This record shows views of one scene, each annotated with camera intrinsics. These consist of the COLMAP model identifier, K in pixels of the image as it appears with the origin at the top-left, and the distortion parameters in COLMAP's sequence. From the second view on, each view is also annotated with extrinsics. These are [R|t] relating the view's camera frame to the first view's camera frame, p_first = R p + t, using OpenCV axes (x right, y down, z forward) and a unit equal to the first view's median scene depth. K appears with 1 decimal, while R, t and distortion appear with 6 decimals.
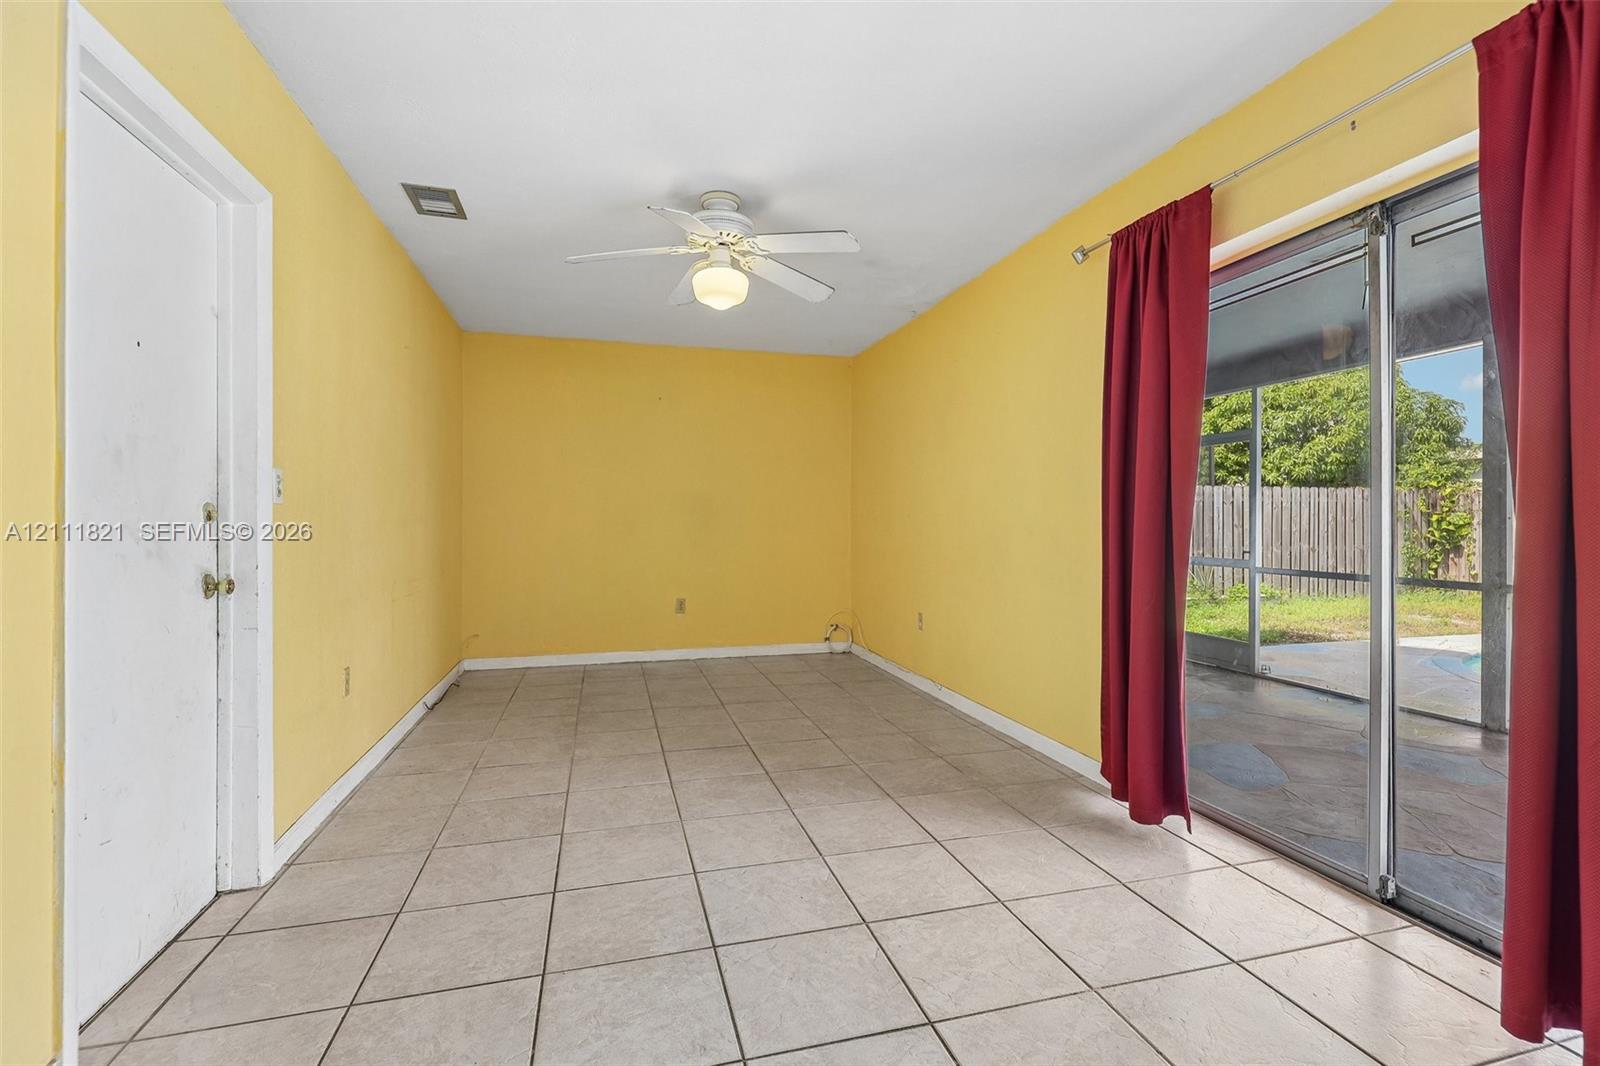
lens RADIAL K [[743.7, 0, 827.2], [0, 743.7, 518.2], [0, 0, 1]] dist [0.004443, -0.000084]
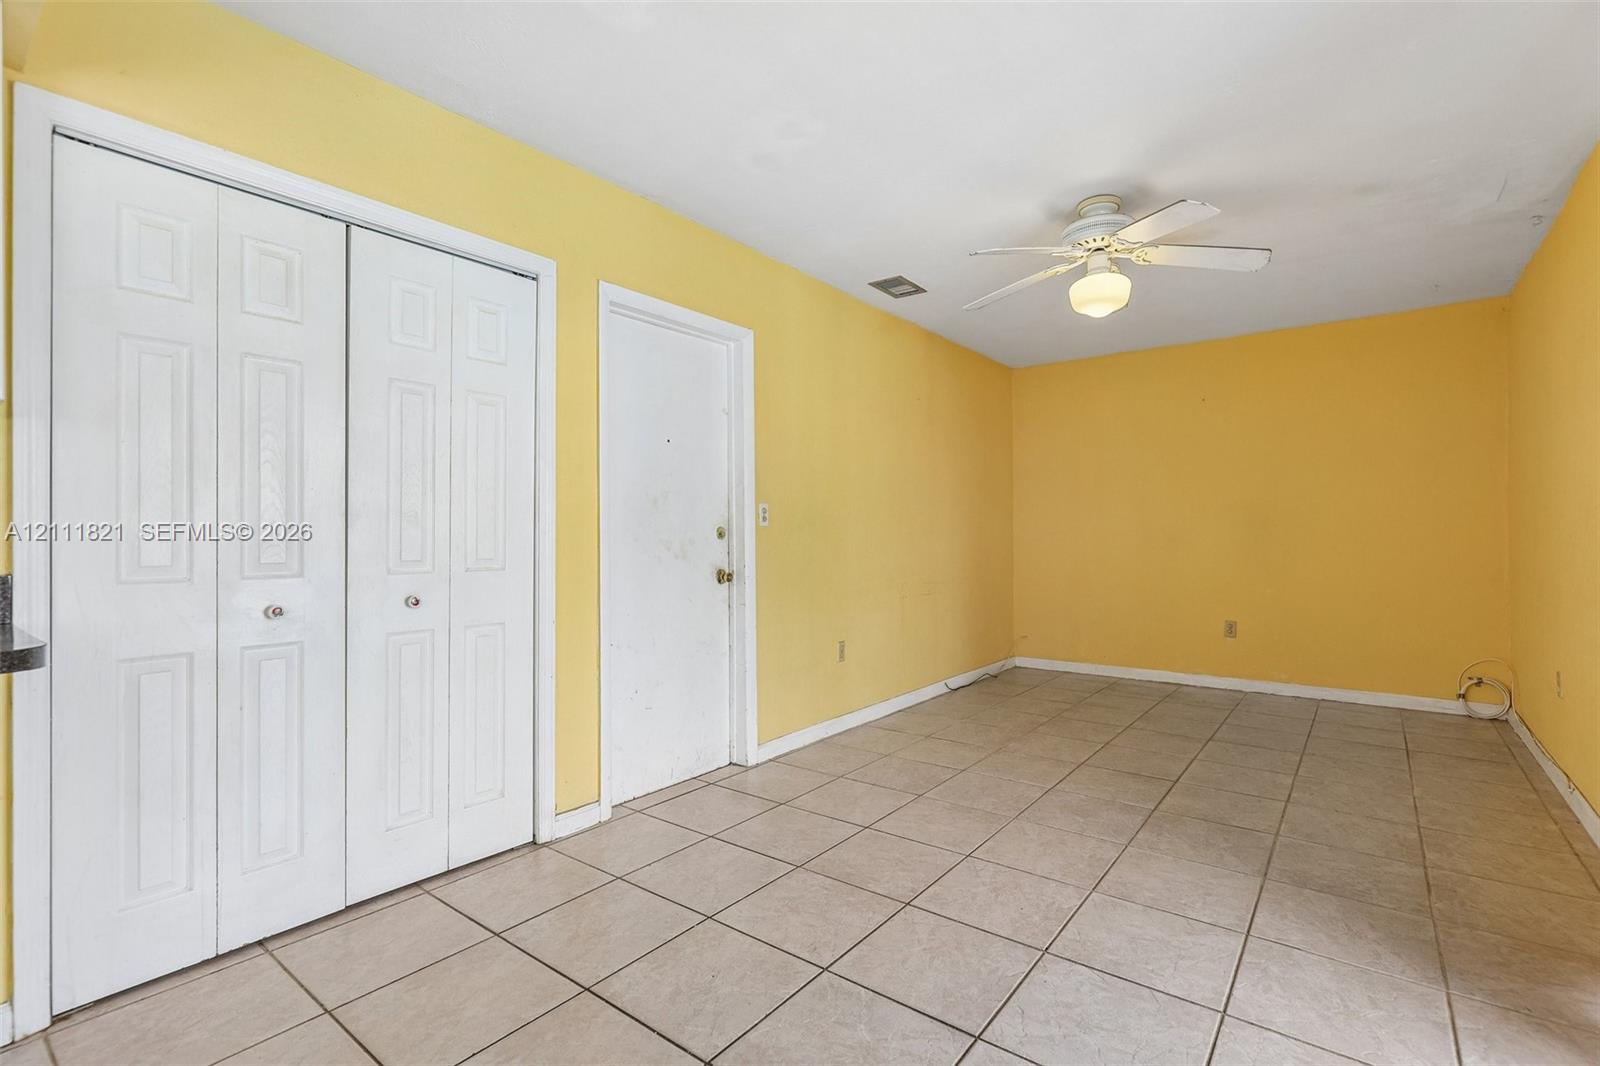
lens RADIAL K [[743.7, 0, 803.8], [0, 743.7, 535.6], [0, 0, 1]] dist [0.004443, -0.000084]
pose [[0.583962, -0.004534, -0.811768, 0.425849], [0.009845, 0.999950, 0.001498, -0.001032], [0.811721, -0.008866, 0.583978, 0.120013]]
